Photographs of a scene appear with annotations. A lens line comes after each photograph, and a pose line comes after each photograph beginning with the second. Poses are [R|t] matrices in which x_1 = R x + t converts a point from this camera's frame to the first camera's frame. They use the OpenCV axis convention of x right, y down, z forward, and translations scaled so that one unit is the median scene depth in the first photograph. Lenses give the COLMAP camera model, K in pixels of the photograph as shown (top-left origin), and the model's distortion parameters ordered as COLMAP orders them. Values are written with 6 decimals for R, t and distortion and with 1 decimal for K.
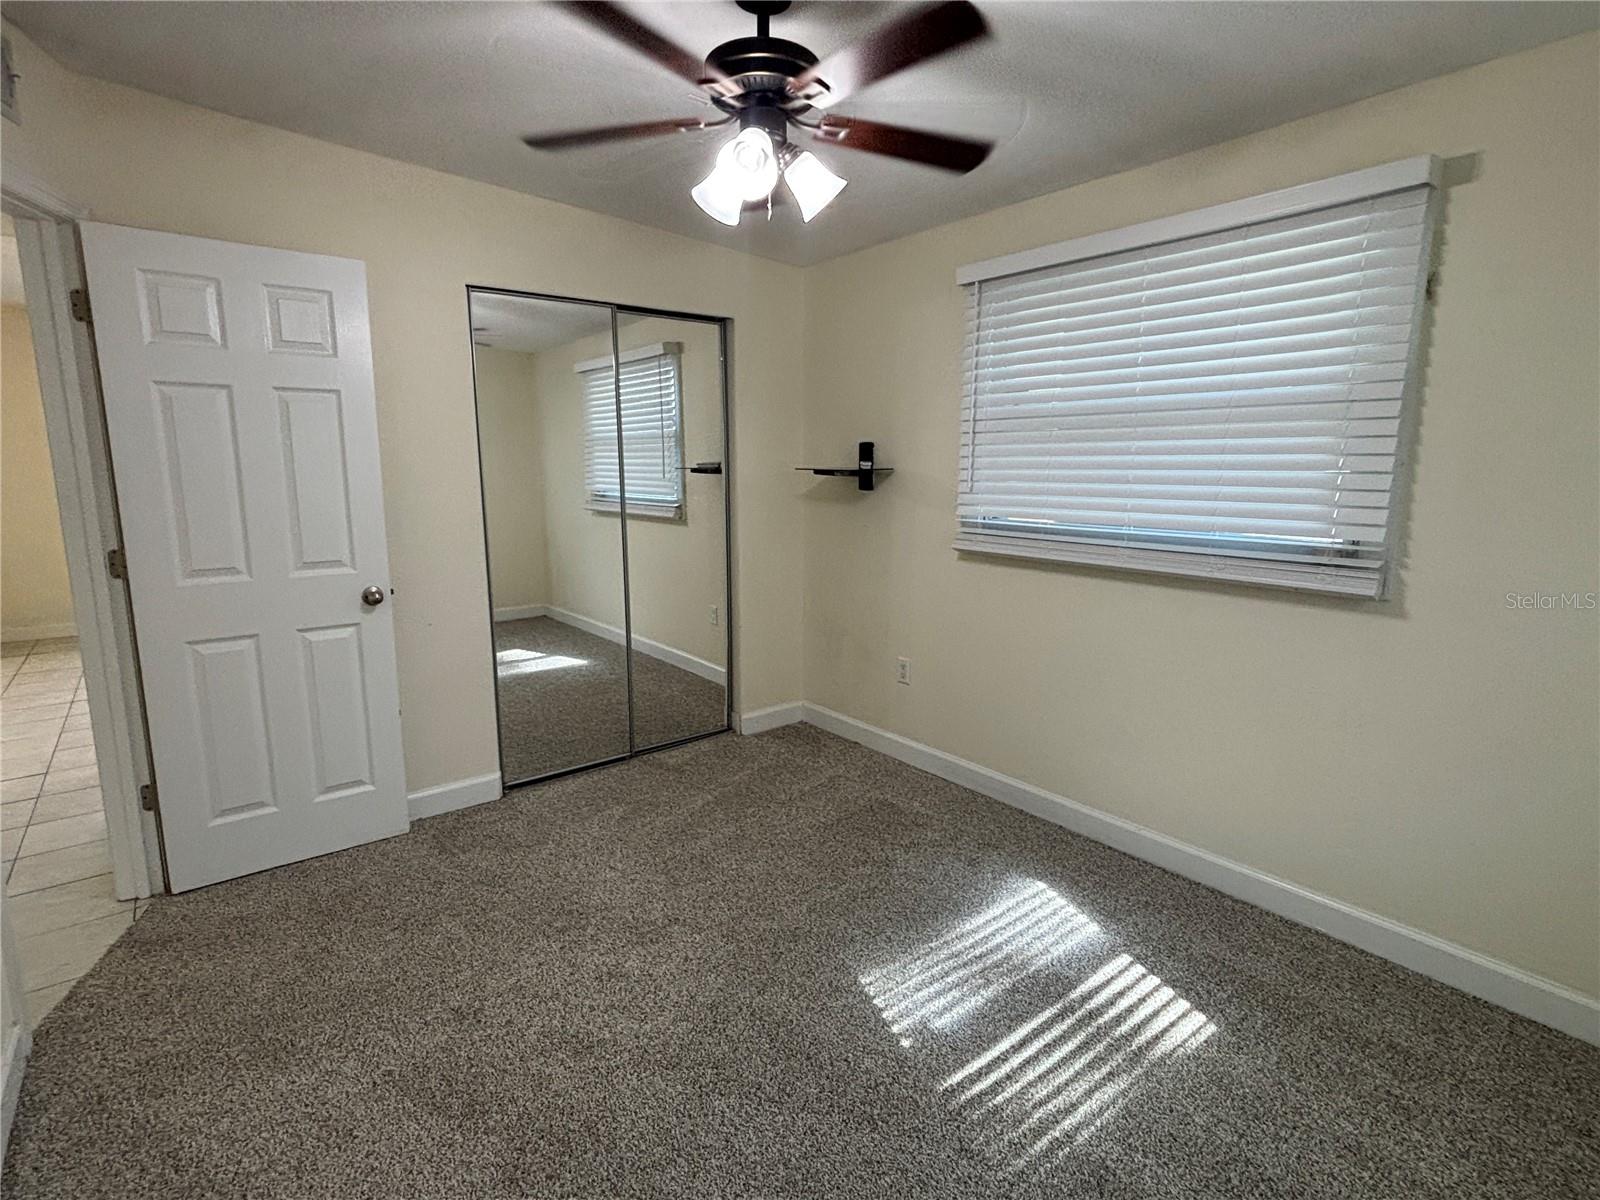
lens RADIAL K [[793.9, 0, 797.7], [0, 793.9, 608.7], [0, 0, 1]] dist [0.022184, 0.000074]
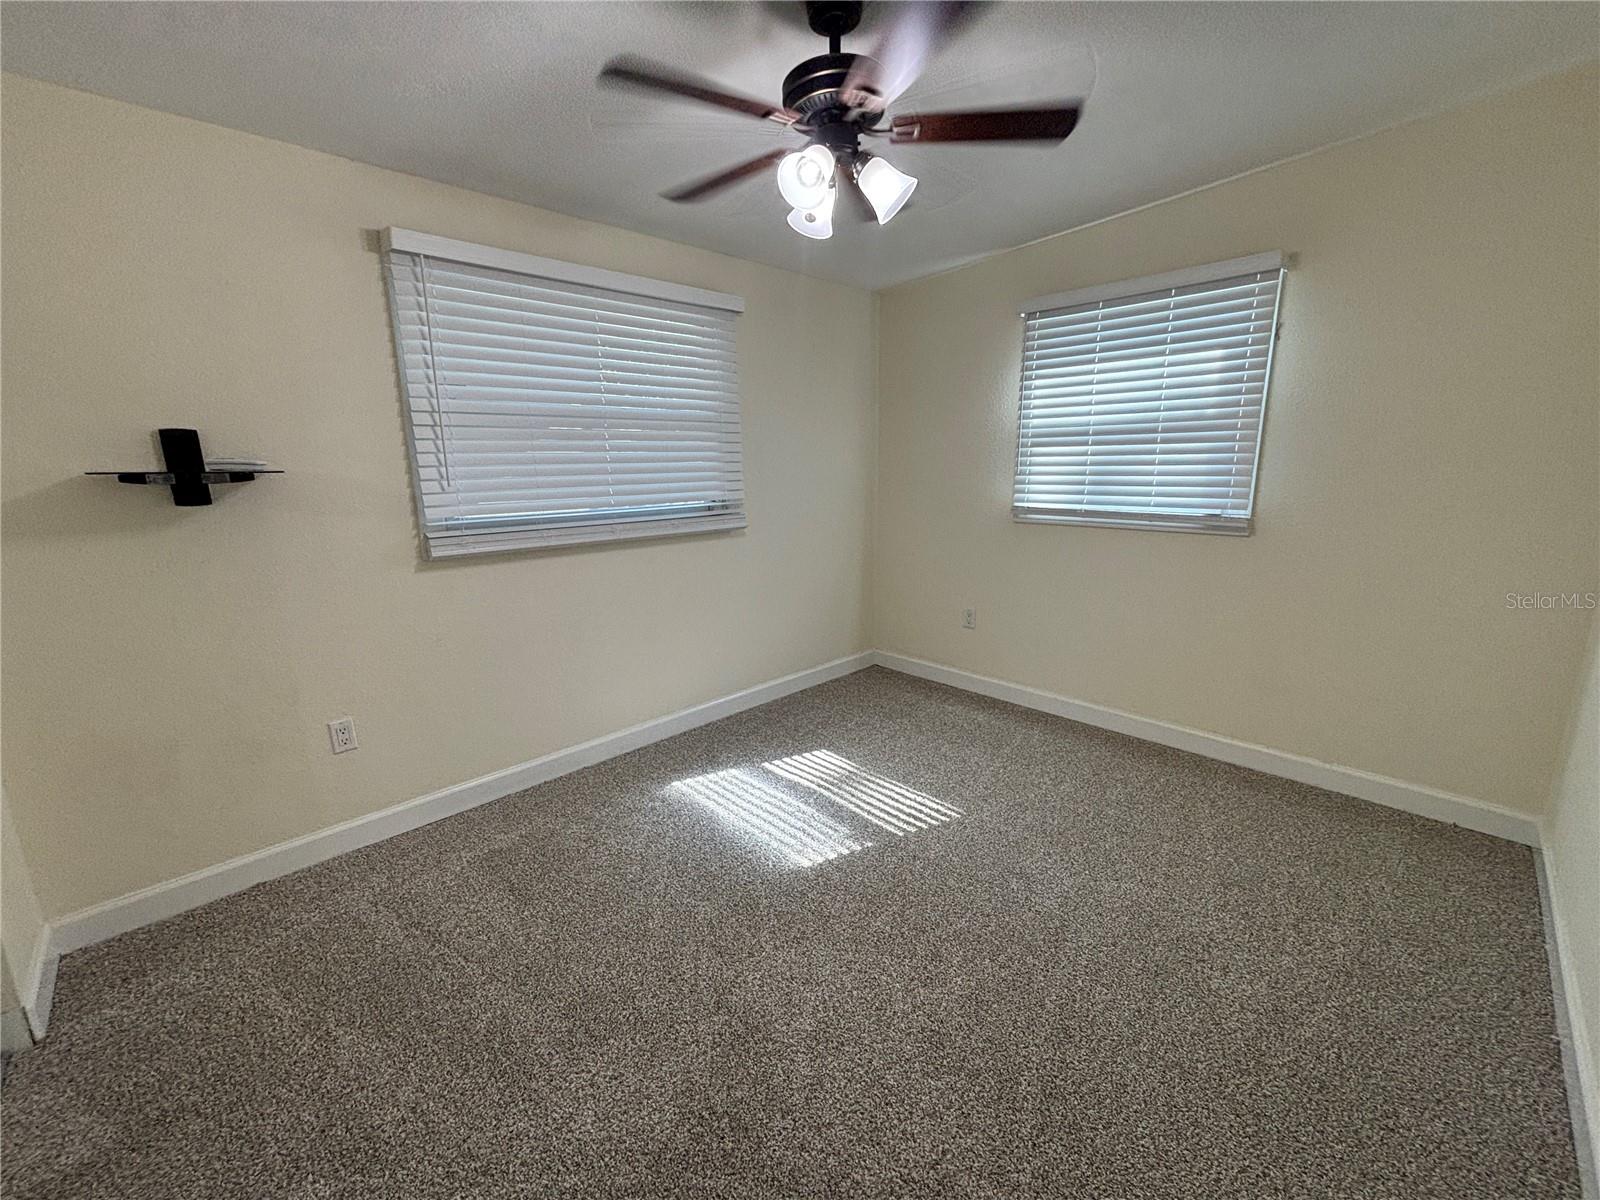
lens RADIAL K [[642.8, 0, 805.5], [0, 642.8, 604.1], [0, 0, 1]] dist [0.001352, -0.002539]
pose [[-0.113148, -0.217575, 0.969463, -0.695107], [0.195389, 0.951804, 0.236416, -0.144322], [-0.974177, 0.216173, -0.065183, 0.828743]]
